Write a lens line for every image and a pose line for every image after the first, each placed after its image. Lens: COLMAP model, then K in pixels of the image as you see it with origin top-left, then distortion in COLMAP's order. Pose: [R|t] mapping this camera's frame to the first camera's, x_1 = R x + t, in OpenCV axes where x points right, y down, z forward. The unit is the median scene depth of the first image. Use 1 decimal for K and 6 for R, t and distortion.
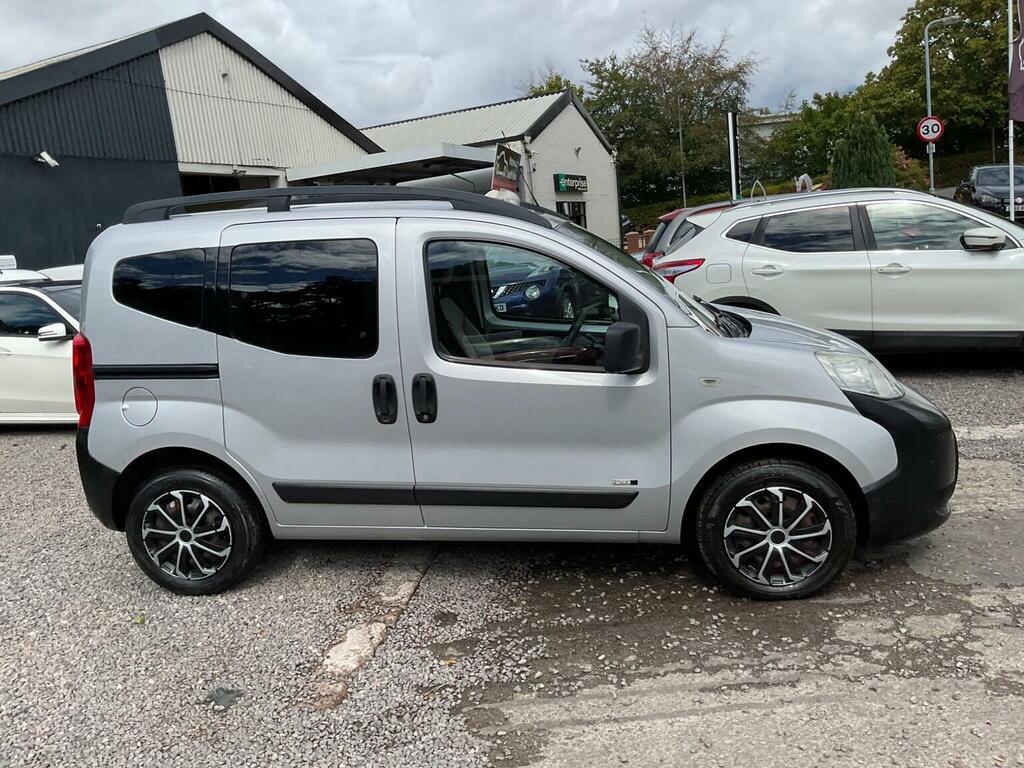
lens RADIAL K [[843.8, 0, 514.7], [0, 843.8, 384.0], [0, 0, 1]] dist [0.048716, -0.098467]
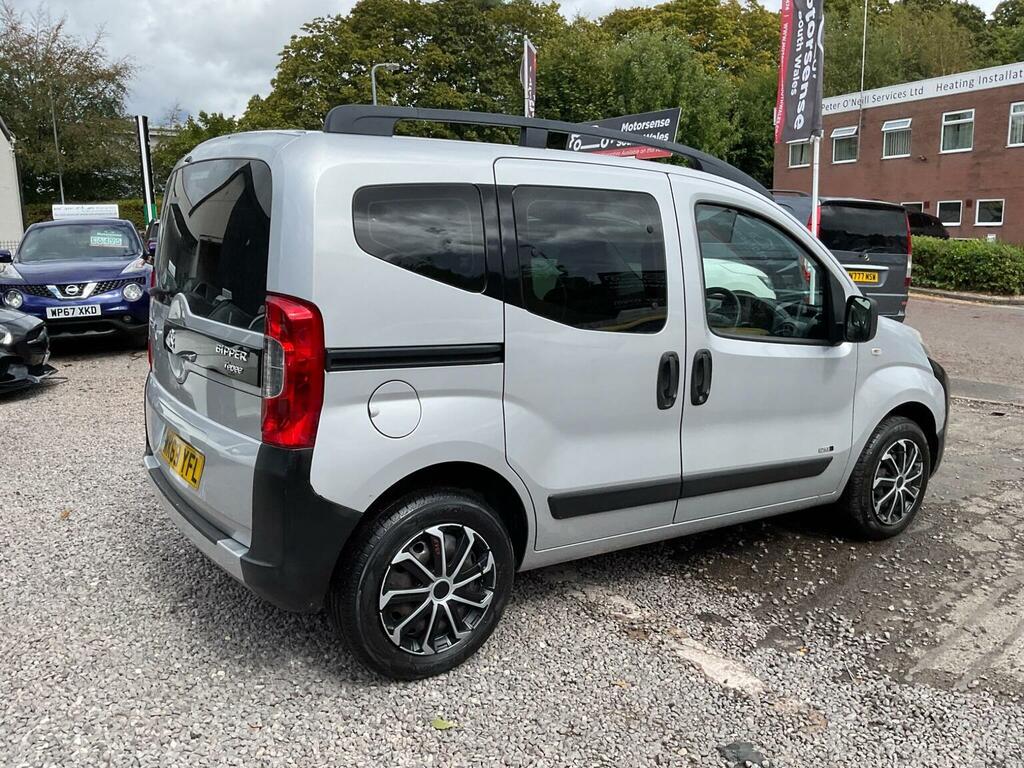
lens RADIAL K [[843.8, 0, 514.7], [0, 843.8, 384.0], [0, 0, 1]] dist [0.048716, -0.098467]
pose [[0.741333, -0.041515, 0.669852, -0.866912], [0.058274, 0.998297, -0.002621, 0.014769], [-0.668603, 0.040978, 0.742490, 0.465051]]
